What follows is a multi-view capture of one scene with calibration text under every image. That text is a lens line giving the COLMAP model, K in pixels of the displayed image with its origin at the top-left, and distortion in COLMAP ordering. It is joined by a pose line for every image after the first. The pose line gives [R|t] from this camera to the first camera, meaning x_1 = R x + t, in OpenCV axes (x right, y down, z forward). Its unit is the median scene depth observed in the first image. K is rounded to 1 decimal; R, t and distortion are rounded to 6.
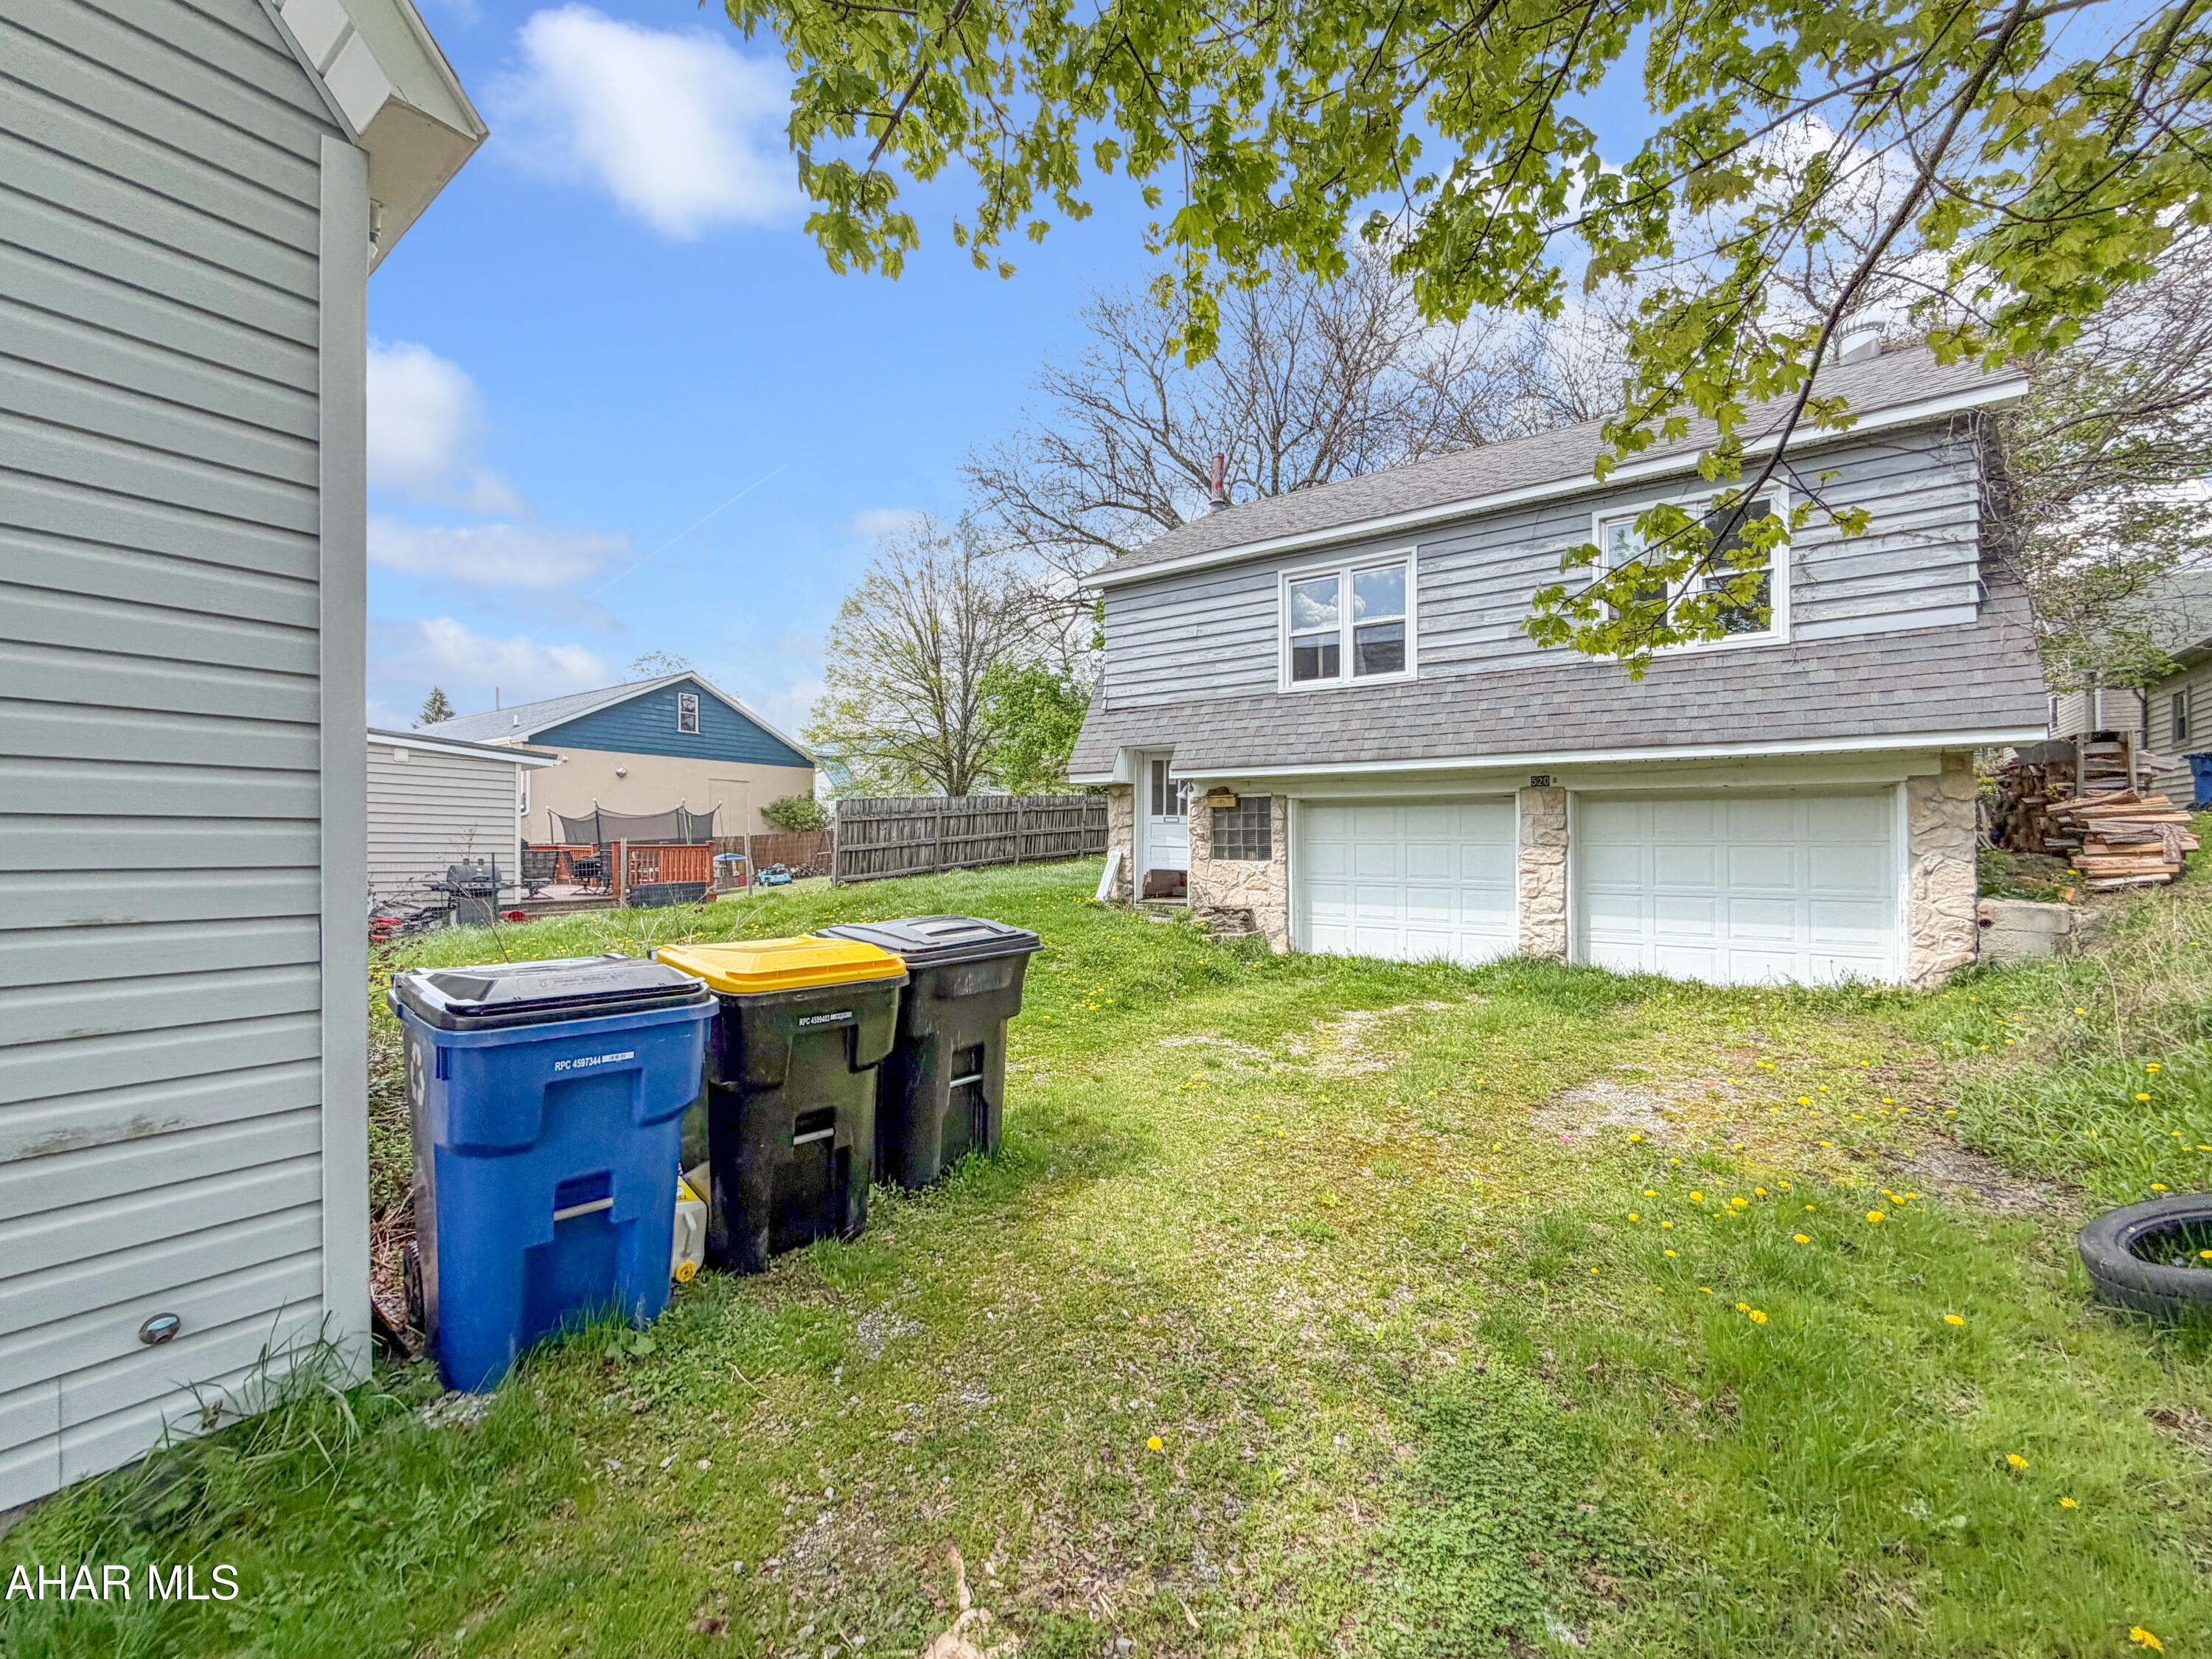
lens RADIAL K [[900.8, 0, 1114.9], [0, 900.8, 868.1], [0, 0, 1]] dist [0.000489, 0.000098]
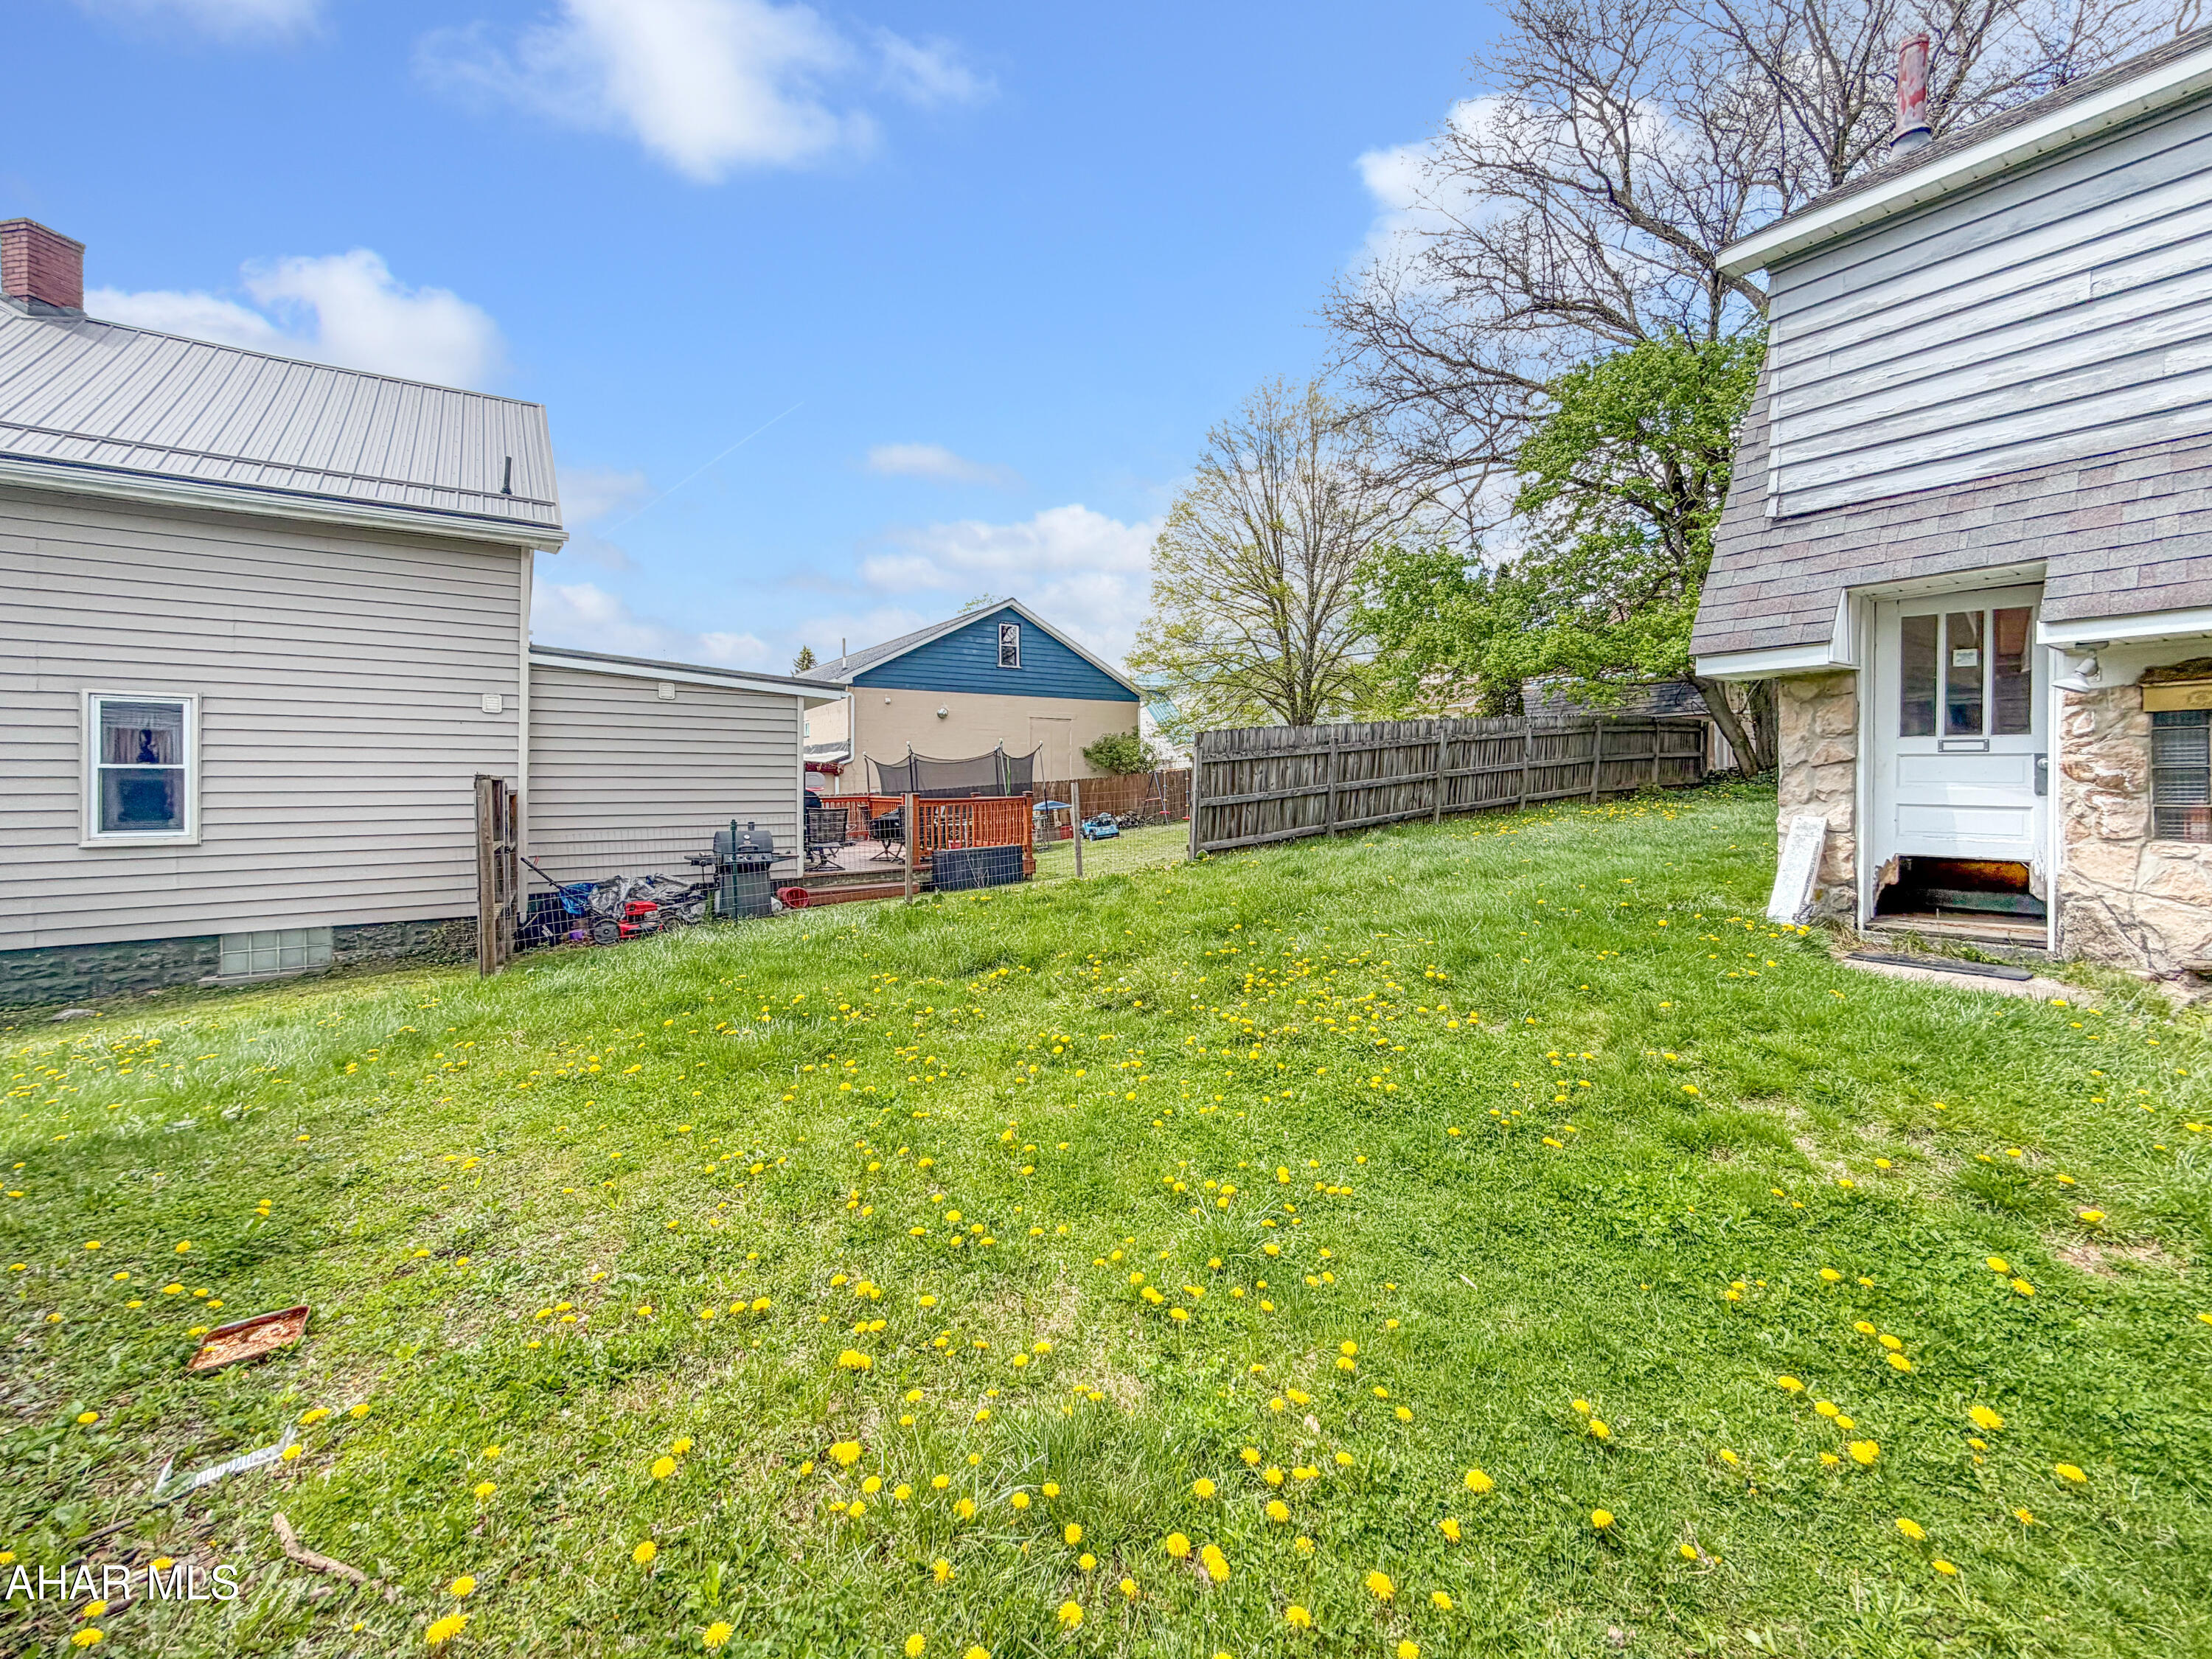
lens RADIAL K [[895.5, 0, 1122.7], [0, 895.5, 795.2], [0, 0, 1]] dist [0.002008, 0.000279]
pose [[0.947536, -0.008622, -0.319533, -0.104868], [0.005388, 0.999925, -0.011001, -0.014694], [0.319604, 0.008702, 0.947511, 0.247053]]
